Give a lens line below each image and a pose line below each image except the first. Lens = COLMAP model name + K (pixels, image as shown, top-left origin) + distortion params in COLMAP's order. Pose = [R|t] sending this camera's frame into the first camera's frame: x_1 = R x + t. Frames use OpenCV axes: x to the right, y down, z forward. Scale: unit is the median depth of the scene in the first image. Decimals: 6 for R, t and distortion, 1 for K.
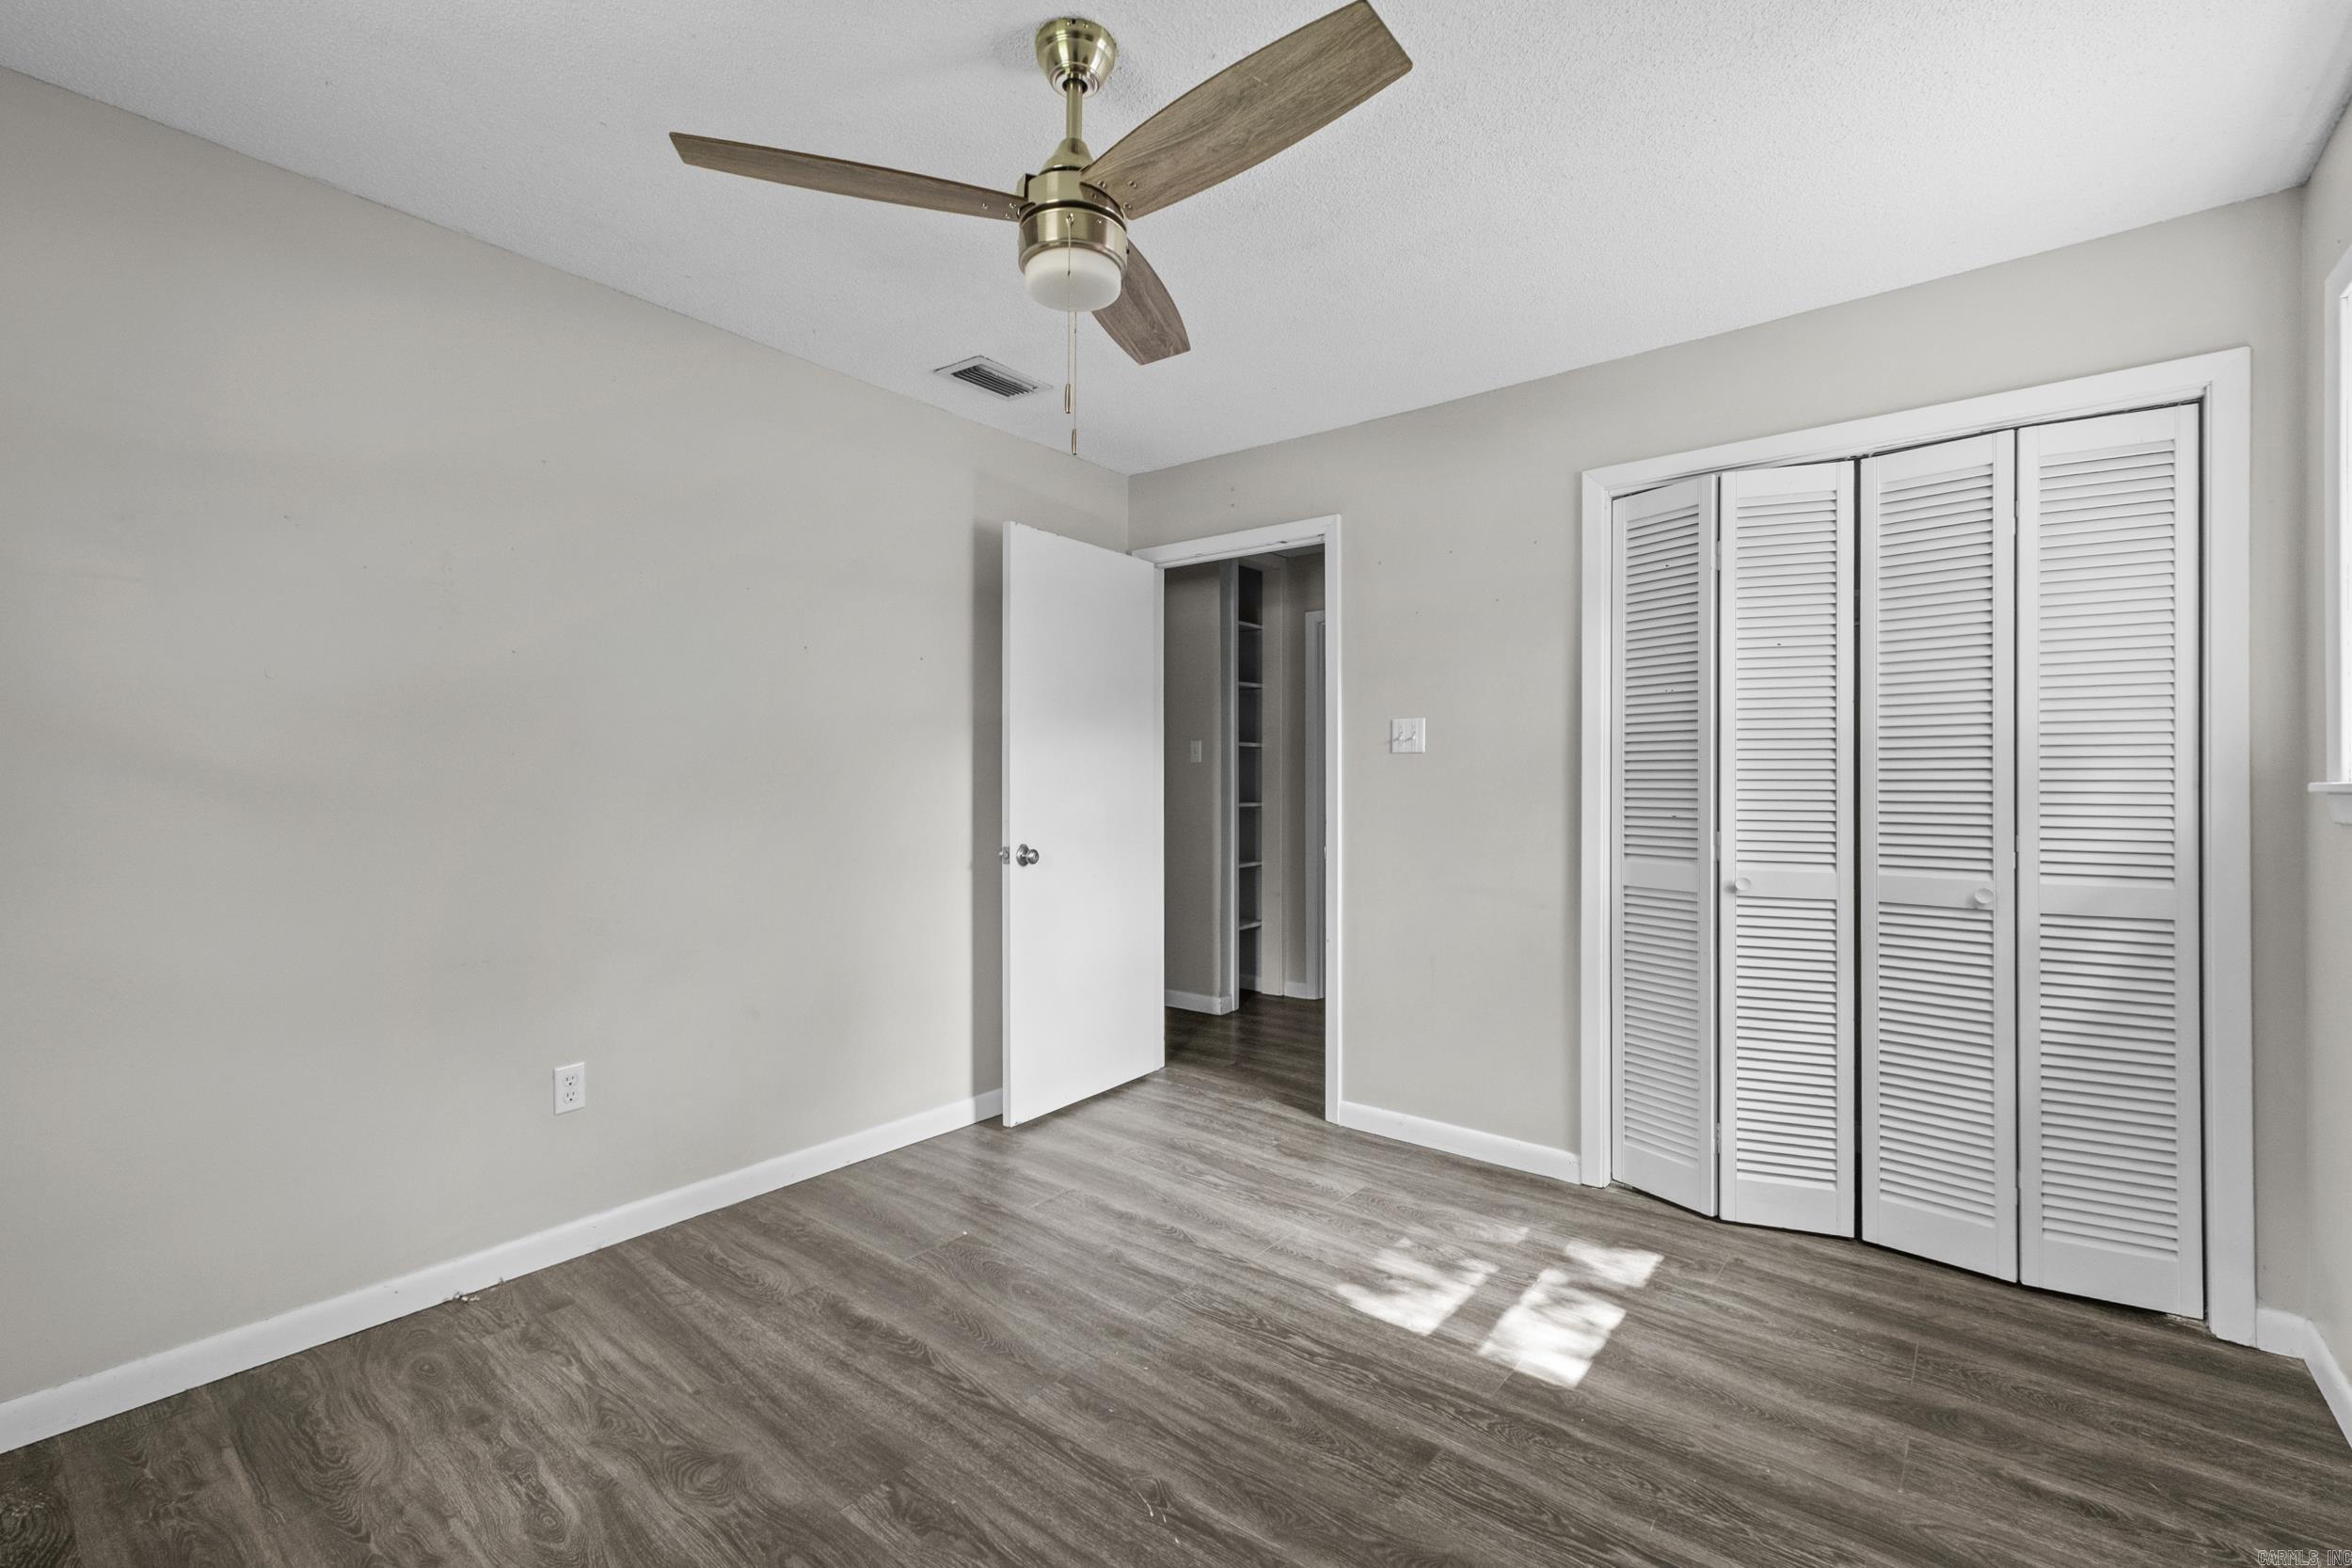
lens RADIAL K [[1022.1, 0, 1170.9], [0, 1022.1, 787.4], [0, 0, 1]] dist [0.002518, -0.000477]
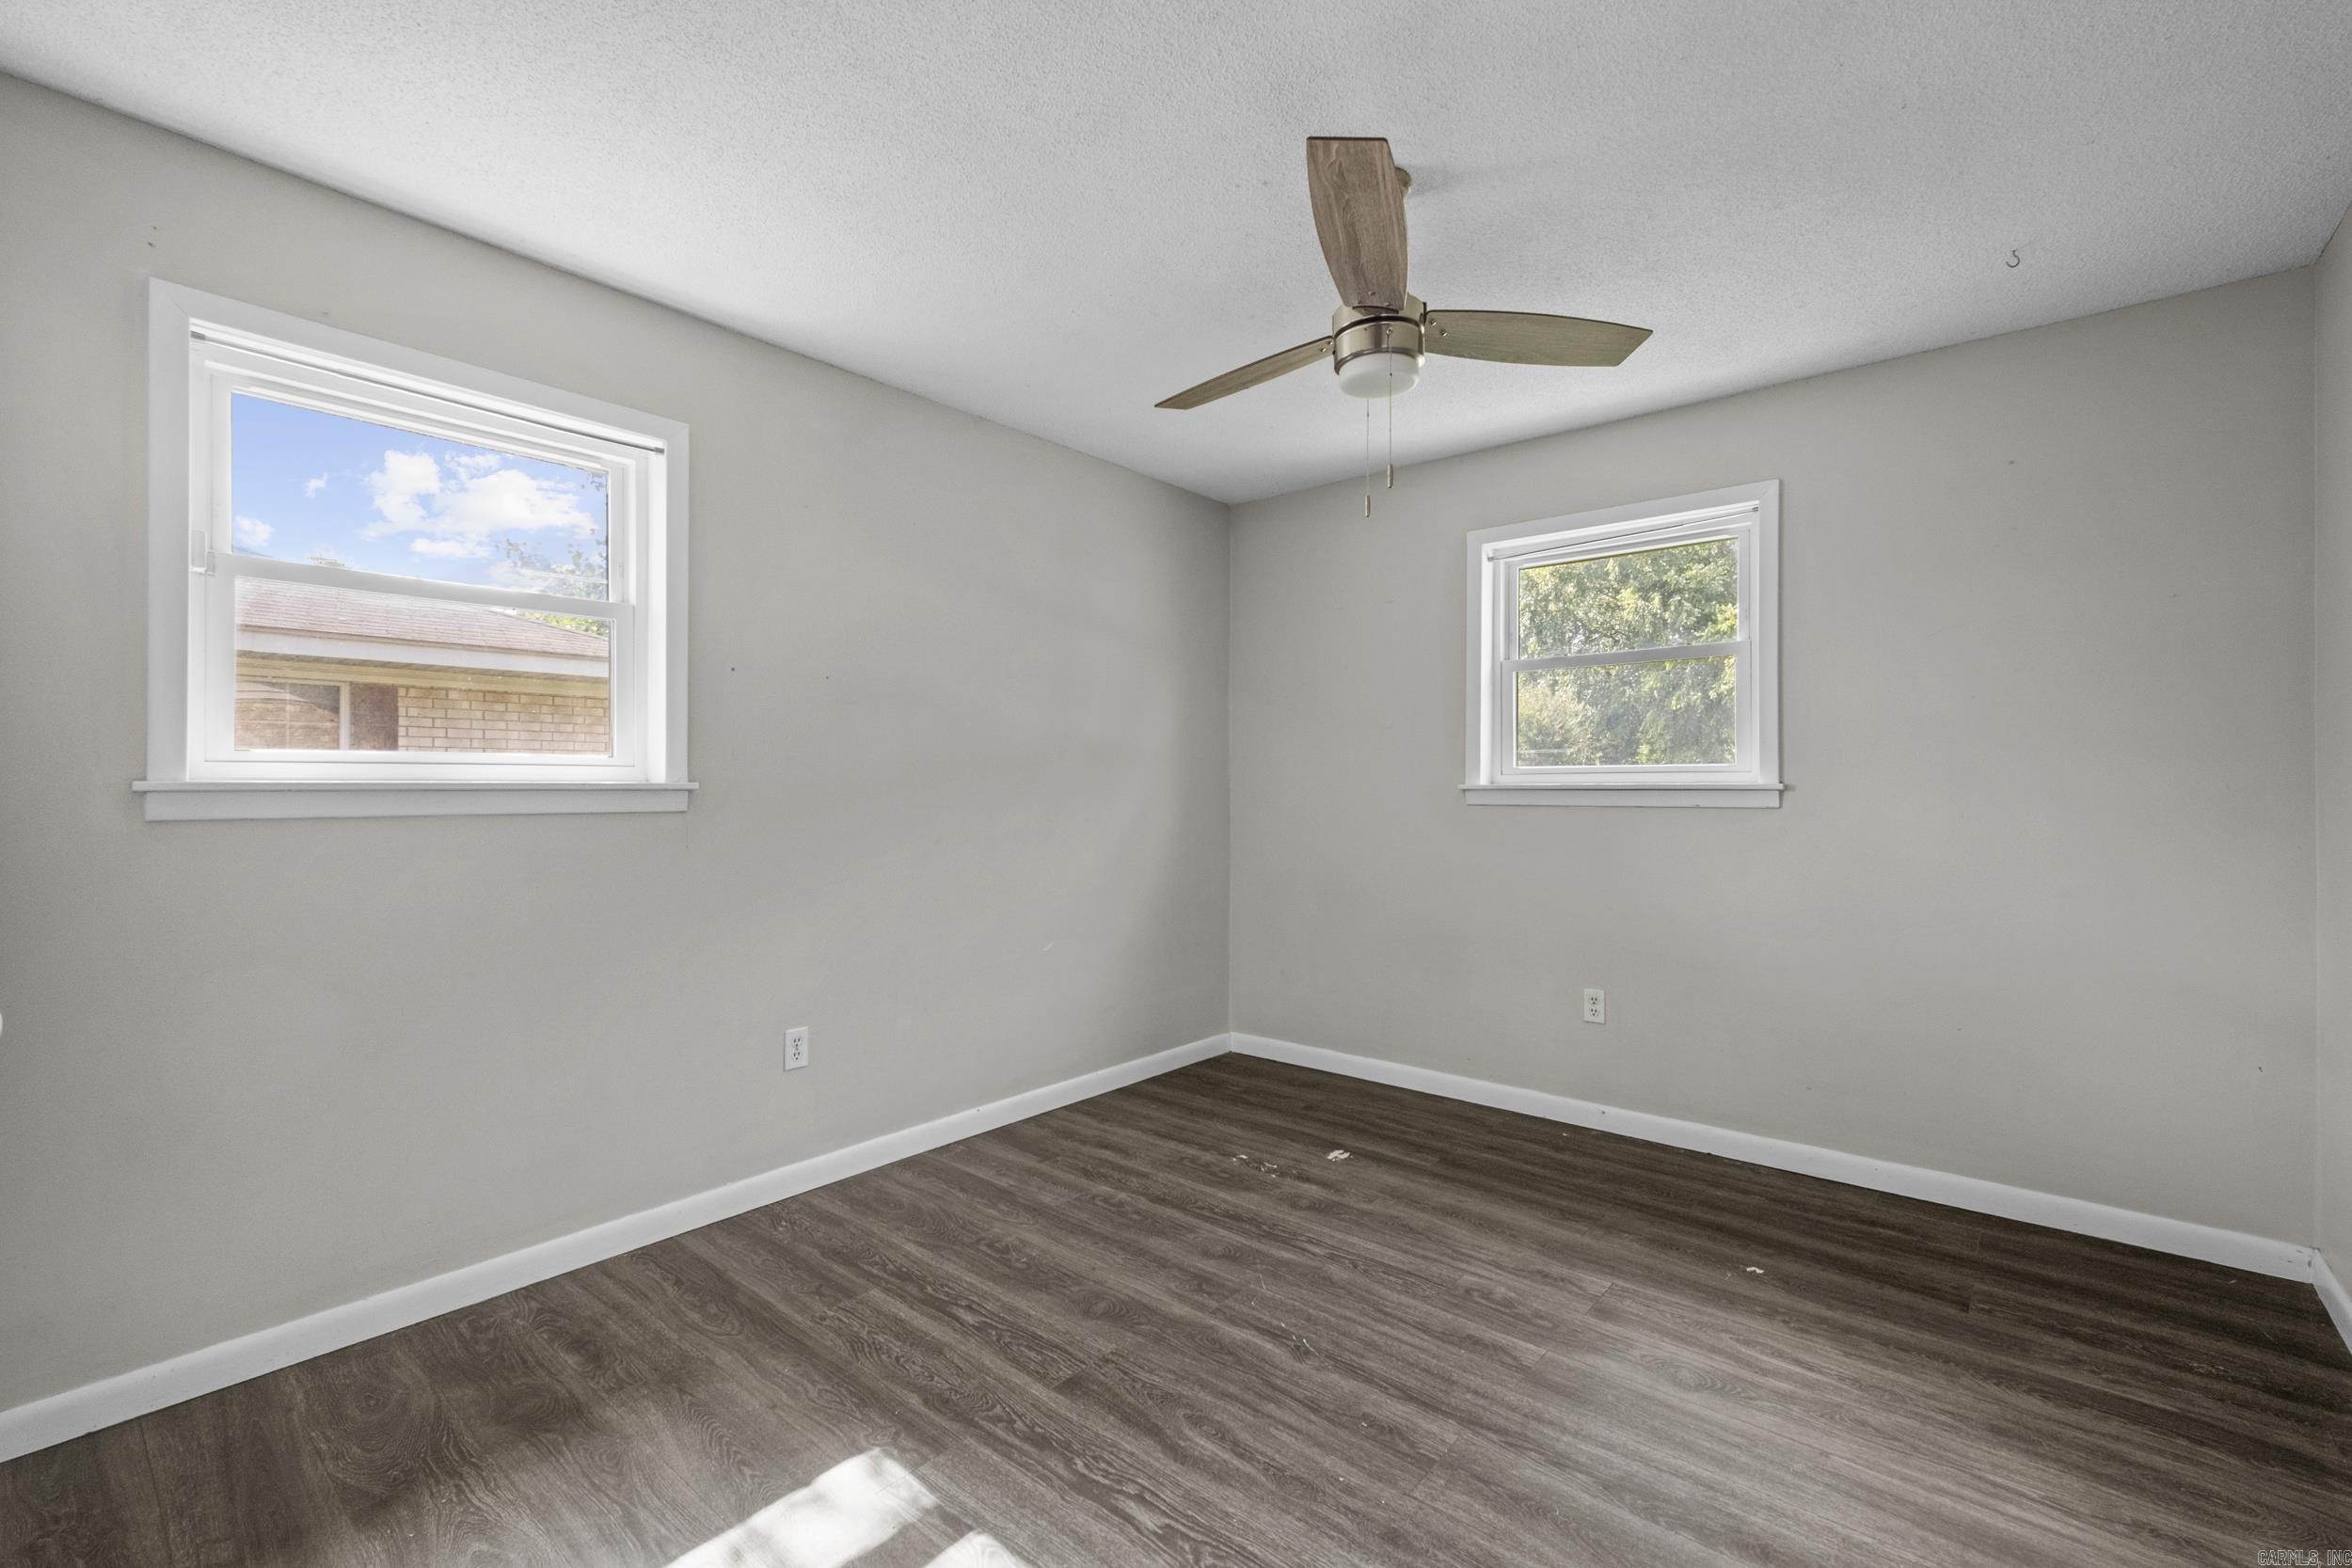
lens RADIAL K [[1022.1, 0, 1175.7], [0, 1022.1, 783.1], [0, 0, 1]] dist [0.002518, -0.000477]
pose [[-0.999768, -0.005182, 0.020921, 0.107096], [-0.005100, 0.999979, 0.003985, -0.012280], [-0.020941, 0.003877, -0.999773, 2.011071]]
